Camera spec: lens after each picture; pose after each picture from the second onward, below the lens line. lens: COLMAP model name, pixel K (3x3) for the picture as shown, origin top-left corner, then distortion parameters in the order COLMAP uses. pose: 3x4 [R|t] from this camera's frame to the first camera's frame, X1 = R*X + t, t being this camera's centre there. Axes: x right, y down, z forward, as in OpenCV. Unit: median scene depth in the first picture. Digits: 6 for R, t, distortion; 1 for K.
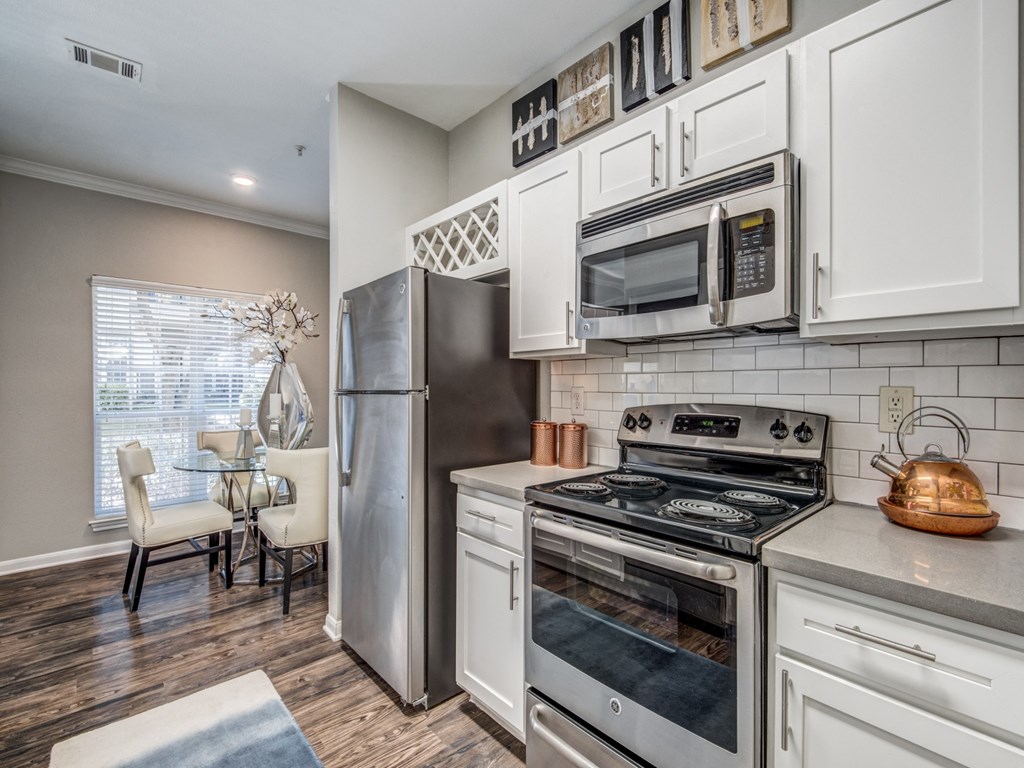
lens RADIAL K [[461.6, 0, 512.0], [0, 461.6, 384.0], [0, 0, 1]] dist [0.002631, -0.012454]
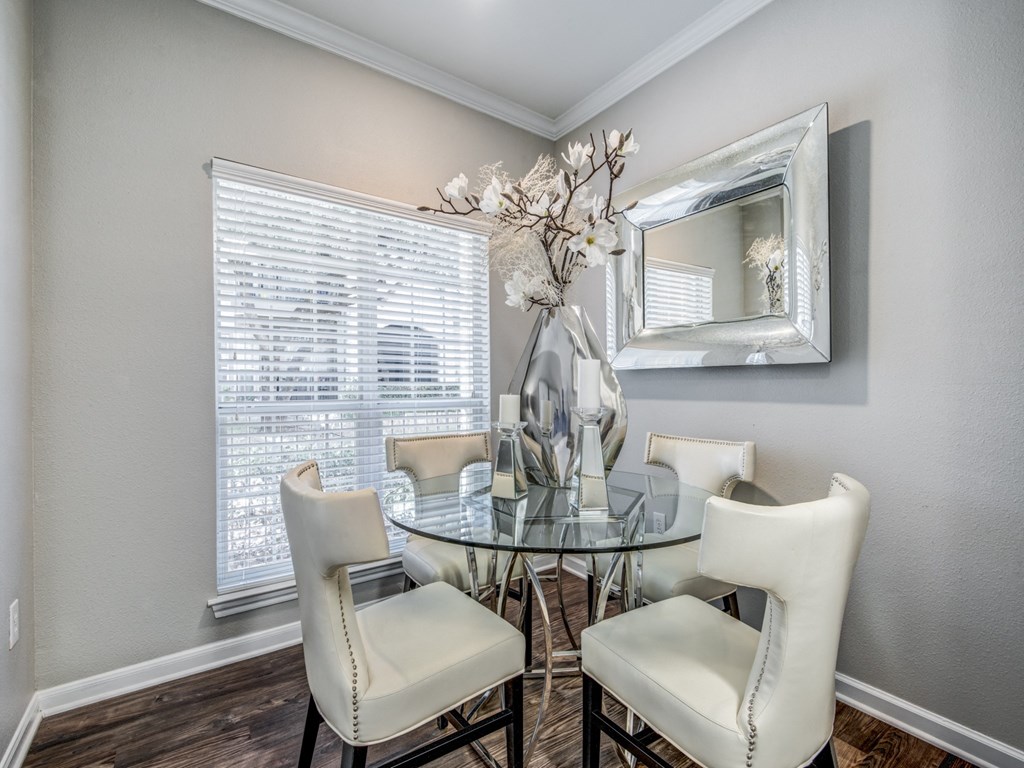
lens RADIAL K [[461.6, 0, 512.0], [0, 461.6, 384.0], [0, 0, 1]] dist [0.002631, -0.012454]
pose [[0.992371, -0.007281, -0.123070, -0.483703], [0.006925, 0.999970, -0.003326, 0.042149], [0.123091, 0.002448, 0.992392, 0.486015]]
